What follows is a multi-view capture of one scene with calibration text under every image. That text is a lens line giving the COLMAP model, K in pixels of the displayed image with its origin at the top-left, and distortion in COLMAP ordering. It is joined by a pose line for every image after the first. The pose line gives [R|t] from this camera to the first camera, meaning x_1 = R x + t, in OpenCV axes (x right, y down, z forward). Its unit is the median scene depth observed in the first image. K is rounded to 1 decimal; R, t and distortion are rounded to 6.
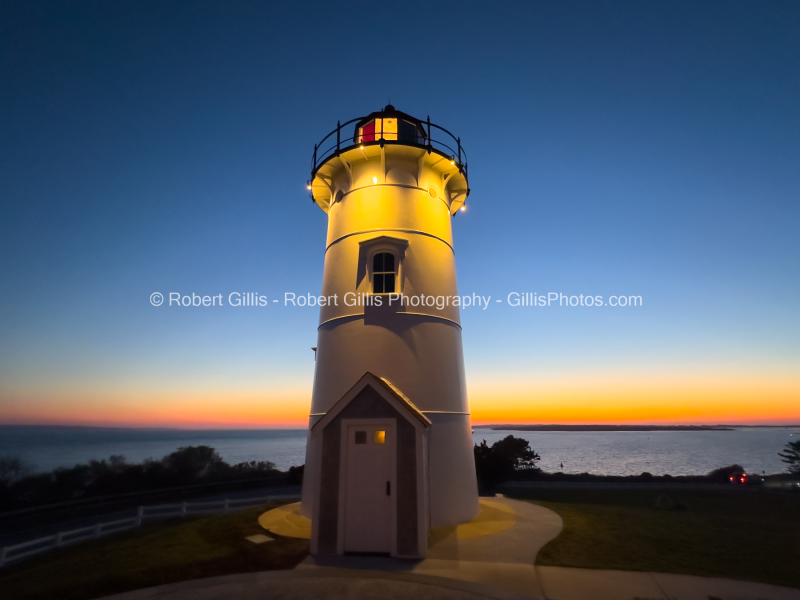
lens RADIAL K [[390.5, 0, 381.2], [0, 390.5, 289.5], [0, 0, 1]] dist [0.000658, -0.004007]
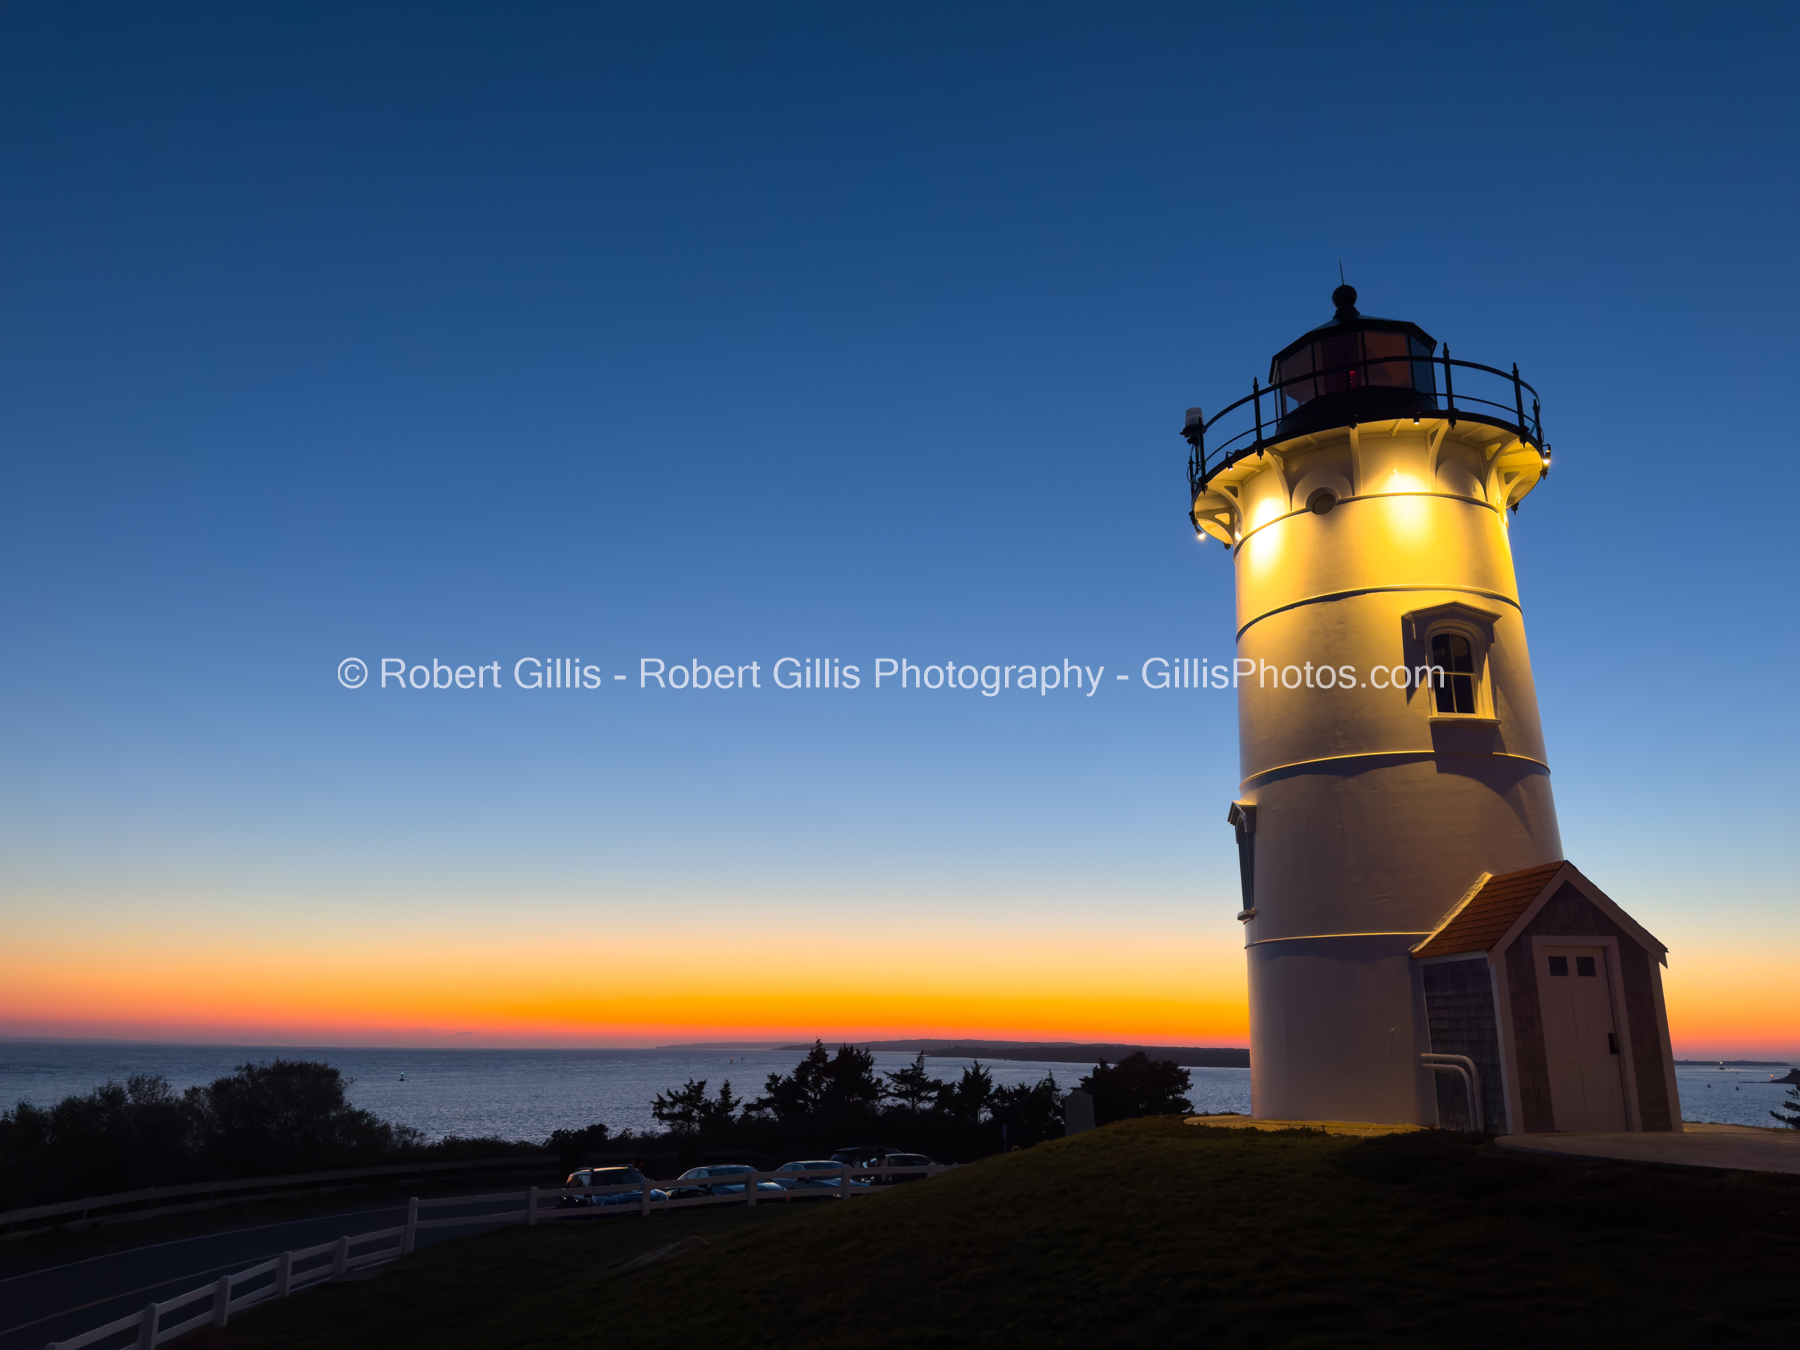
lens RADIAL K [[1261.1, 0, 884.1], [0, 1261.1, 638.4], [0, 0, 1]] dist [0.027007, -0.032862]
pose [[0.978747, 0.077964, 0.189673, -0.996742], [-0.084071, 0.996162, 0.024353, -0.062764], [-0.187046, -0.039781, 0.981545, -0.490876]]
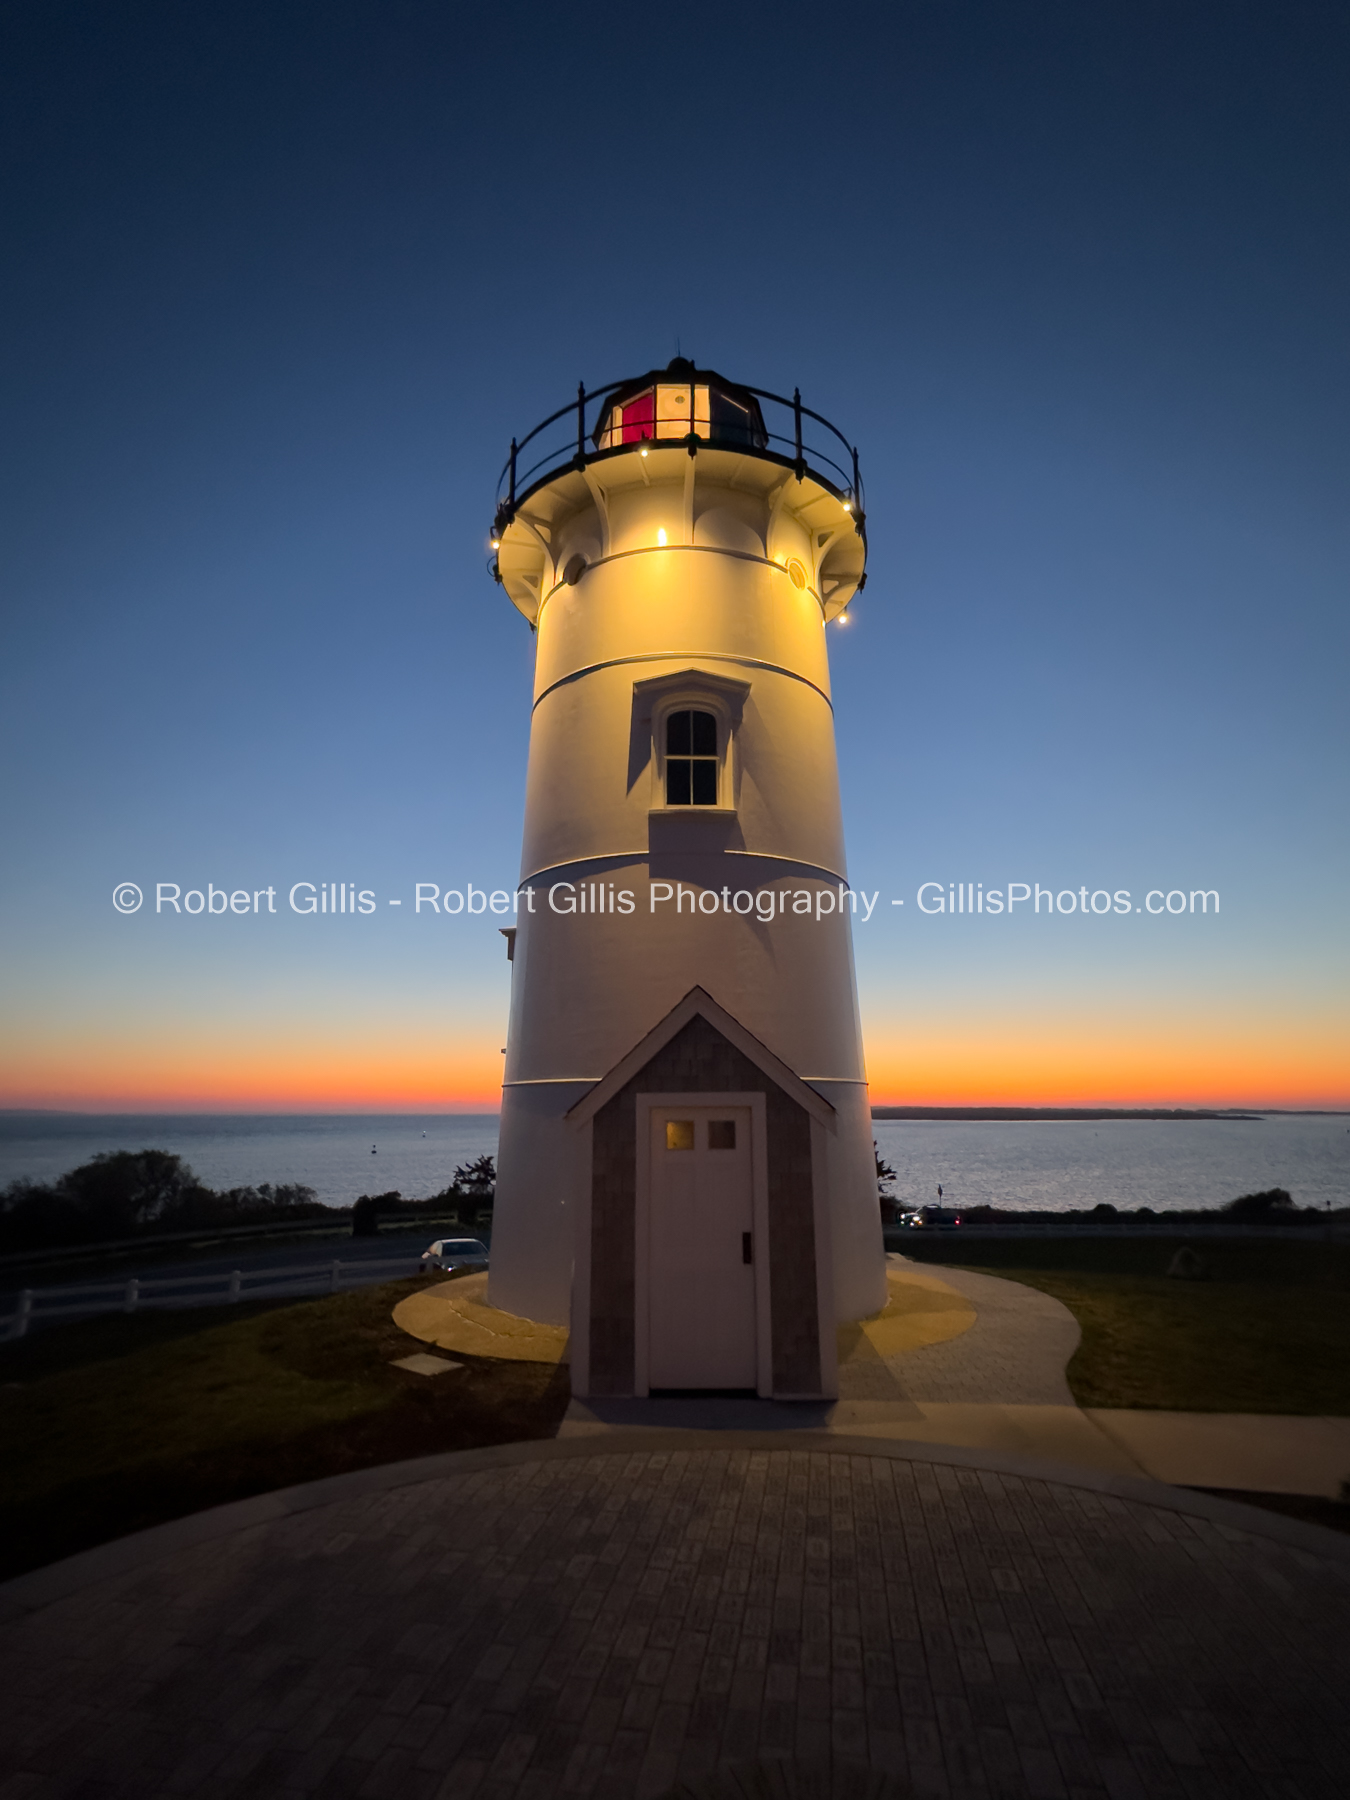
lens RADIAL K [[878.6, 0, 632.4], [0, 878.6, 869.9], [0, 0, 1]] dist [0.000658, -0.004007]
pose [[0.994486, 0.031477, 0.100037, -0.139399], [-0.038609, 0.996787, 0.070172, 0.013659], [-0.097507, -0.073648, 0.992506, 0.040313]]
